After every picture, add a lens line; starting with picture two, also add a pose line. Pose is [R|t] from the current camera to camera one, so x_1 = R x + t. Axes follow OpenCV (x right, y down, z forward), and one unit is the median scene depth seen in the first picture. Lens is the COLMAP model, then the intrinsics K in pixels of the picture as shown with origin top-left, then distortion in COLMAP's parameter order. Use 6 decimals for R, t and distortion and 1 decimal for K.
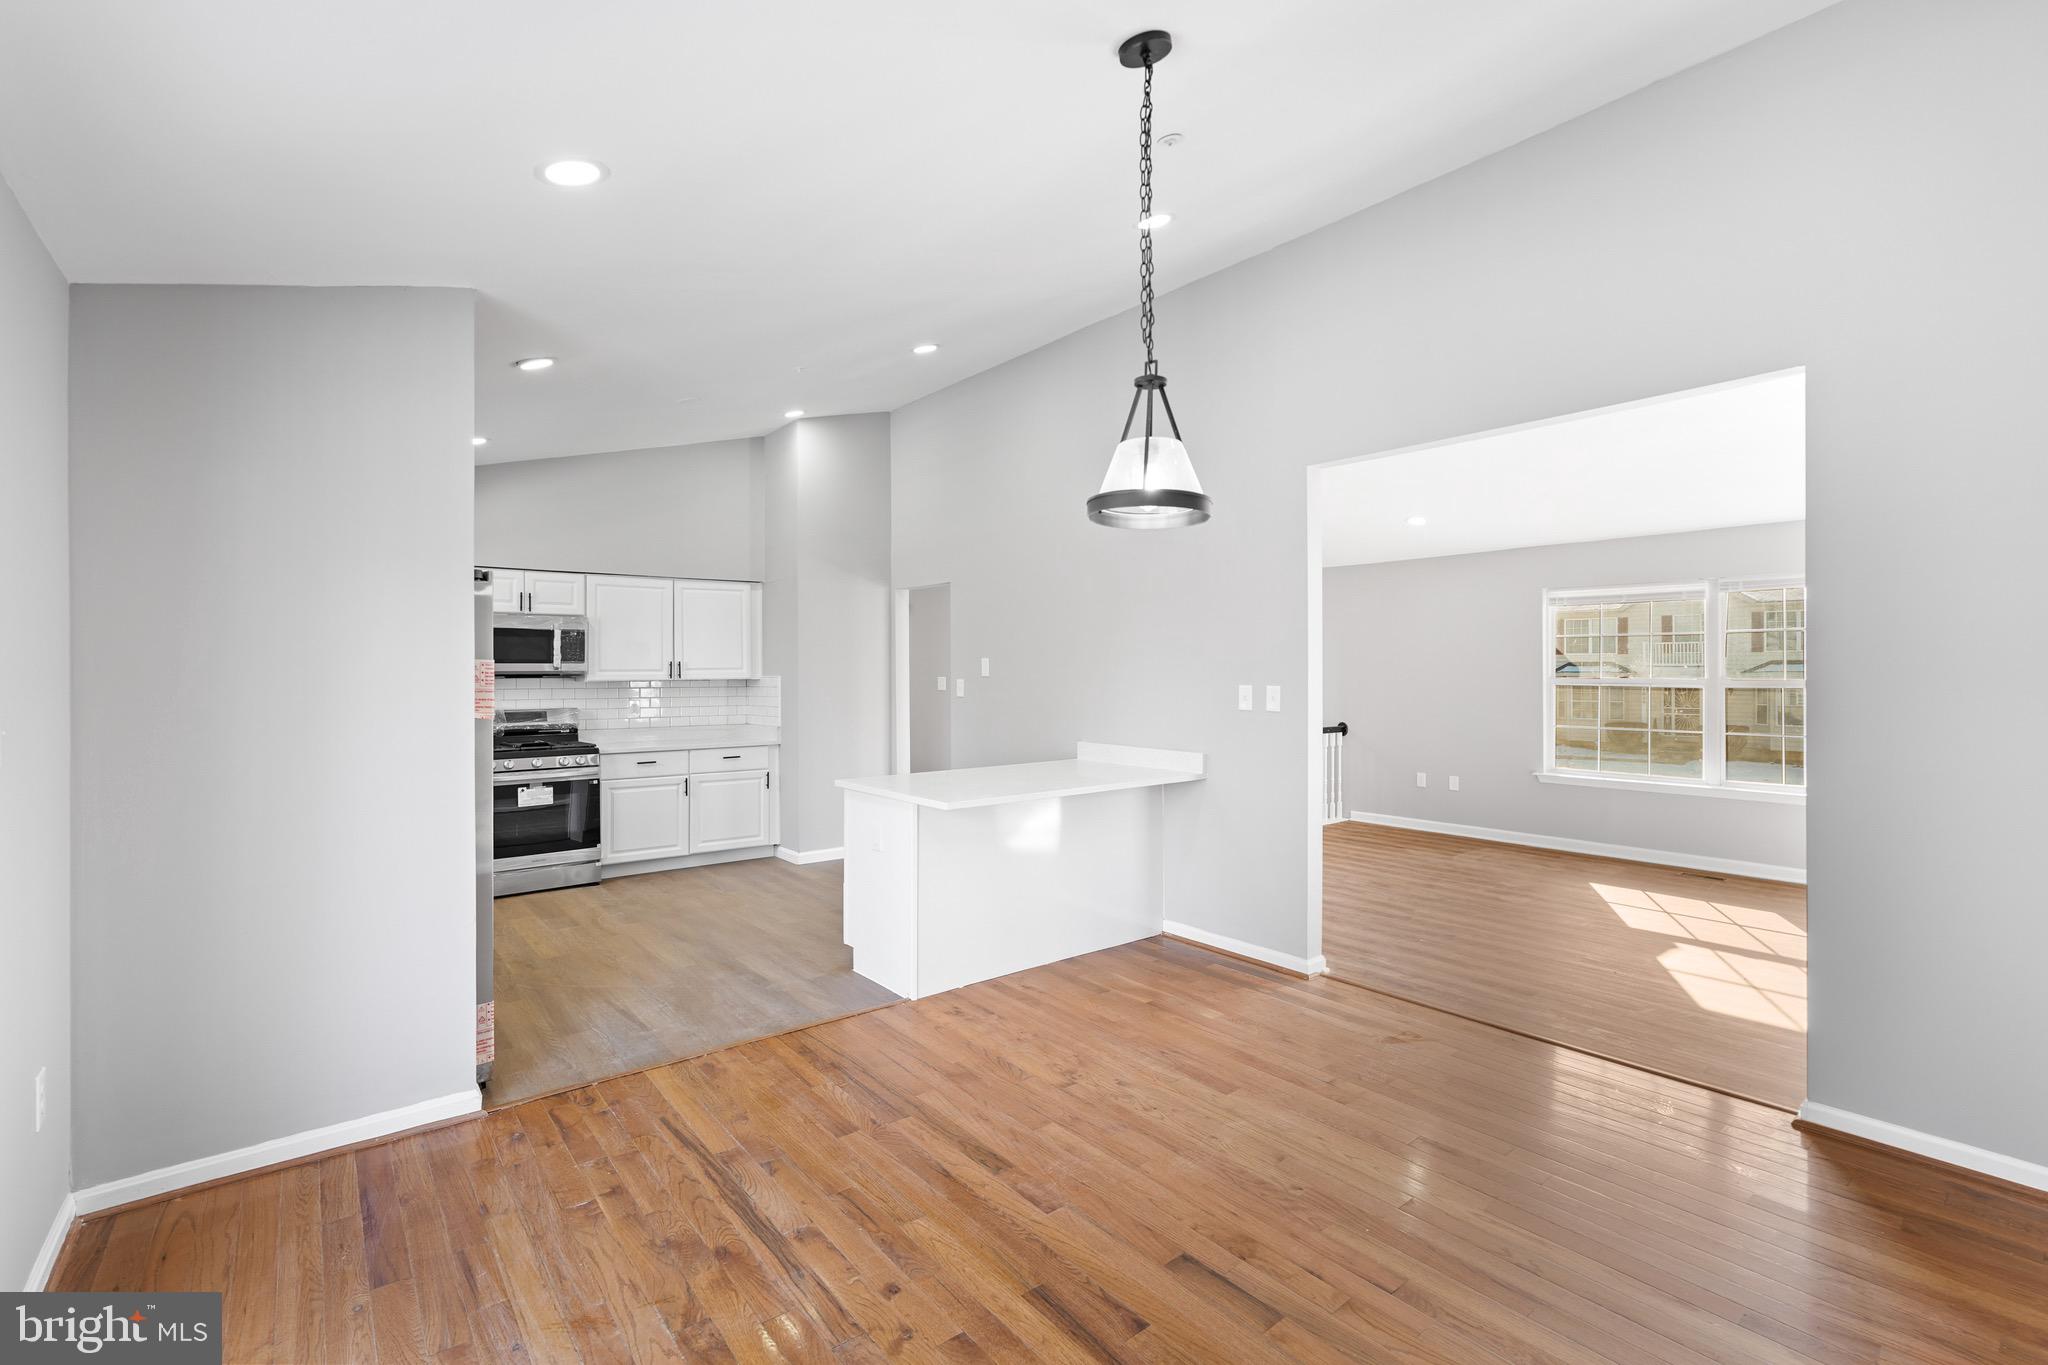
lens RADIAL K [[907.0, 0, 1019.2], [0, 907.0, 677.7], [0, 0, 1]] dist [0.002735, 0.000287]
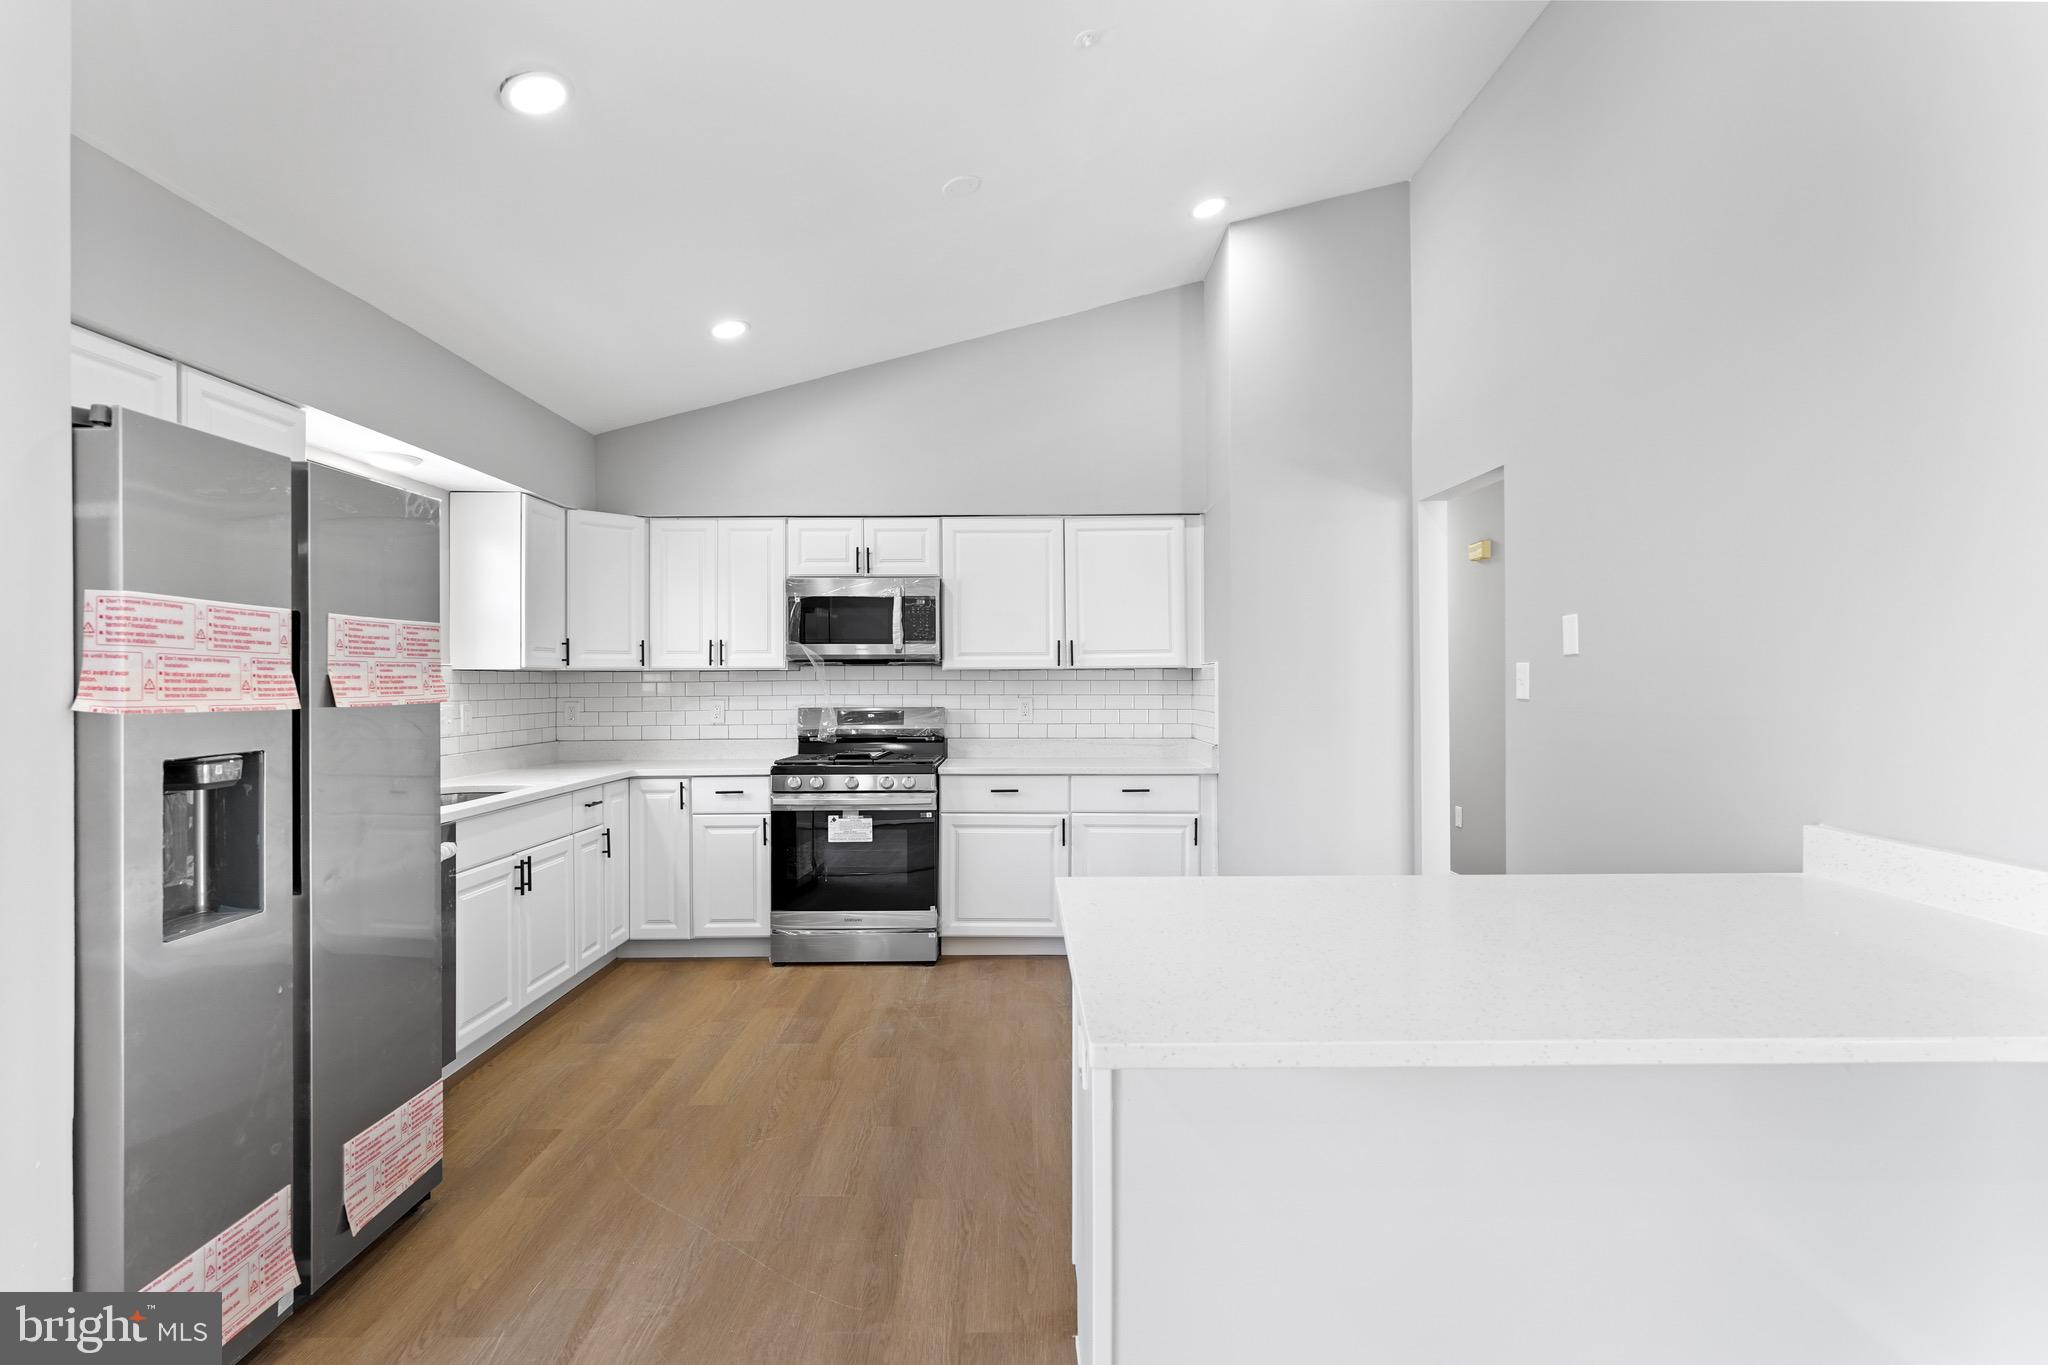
lens RADIAL K [[1013.5, 0, 1018.7], [0, 1013.5, 673.5], [0, 0, 1]] dist [-0.002406, 0.000000]
pose [[0.782017, -0.001643, -0.623255, 0.061456], [-0.003668, 0.999967, -0.007239, 0.012789], [0.623246, 0.007947, 0.781985, 0.423687]]
